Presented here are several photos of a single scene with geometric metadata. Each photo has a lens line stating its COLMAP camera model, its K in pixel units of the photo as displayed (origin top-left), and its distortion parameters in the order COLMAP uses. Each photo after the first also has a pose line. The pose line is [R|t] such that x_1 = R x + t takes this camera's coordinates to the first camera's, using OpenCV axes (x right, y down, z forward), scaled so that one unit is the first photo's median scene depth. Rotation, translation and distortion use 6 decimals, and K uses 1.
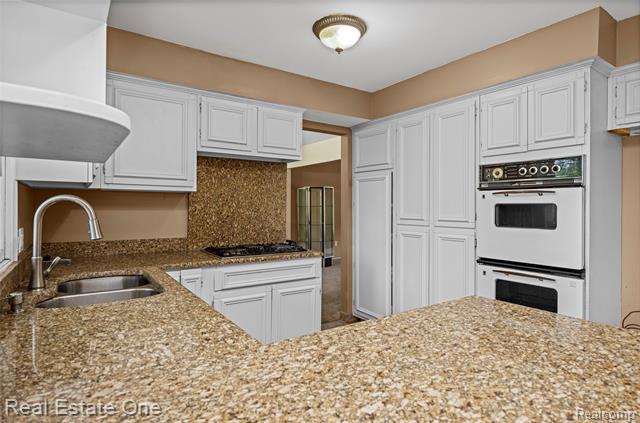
lens RADIAL K [[352.8, 0, 317.8], [0, 352.8, 209.6], [0, 0, 1]] dist [0.002556, 0.000077]
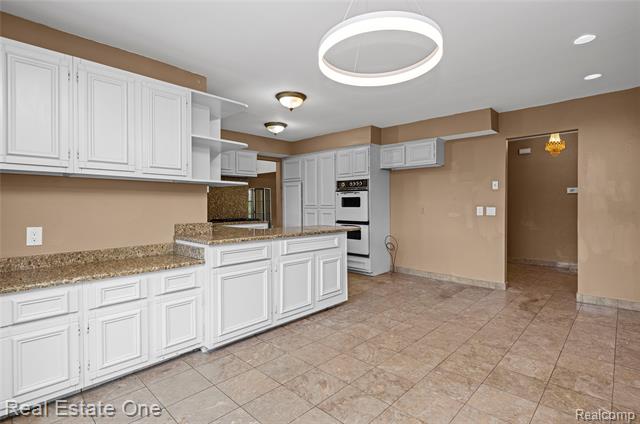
lens RADIAL K [[319.3, 0, 317.0], [0, 319.3, 211.4], [0, 0, 1]] dist [0.003207, -0.000237]
pose [[0.980923, -0.013162, 0.193953, -0.078265], [0.010319, 0.999824, 0.015663, 0.040575], [-0.194125, -0.013363, 0.980886, -1.033162]]
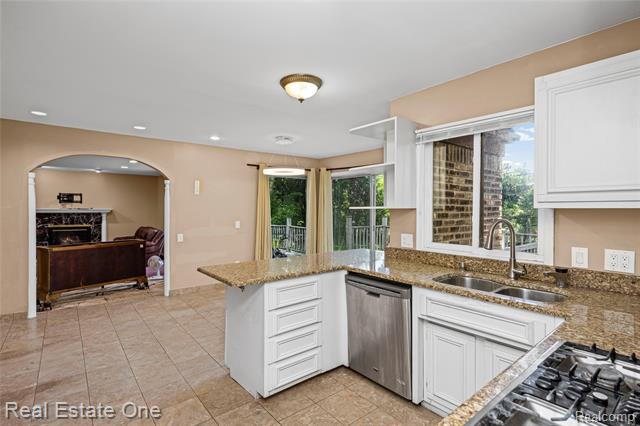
lens RADIAL K [[317.6, 0, 317.5], [0, 317.6, 210.3], [0, 0, 1]] dist [-0.000687, 0.000156]
pose [[-0.997108, -0.006830, -0.075691, 0.105910], [-0.007685, 0.999910, 0.011007, -0.049738], [0.075609, 0.011557, -0.997071, 1.348565]]
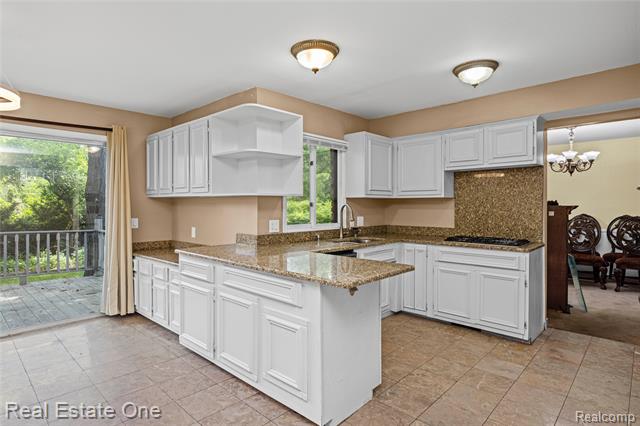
lens RADIAL K [[346.9, 0, 316.5], [0, 346.9, 210.8], [0, 0, 1]] dist [0.003532, -0.000177]
pose [[0.200947, 0.010066, -0.979550, 1.031403], [-0.003664, 0.999948, 0.009524, -0.005227], [0.979595, 0.001676, 0.200974, 0.159781]]
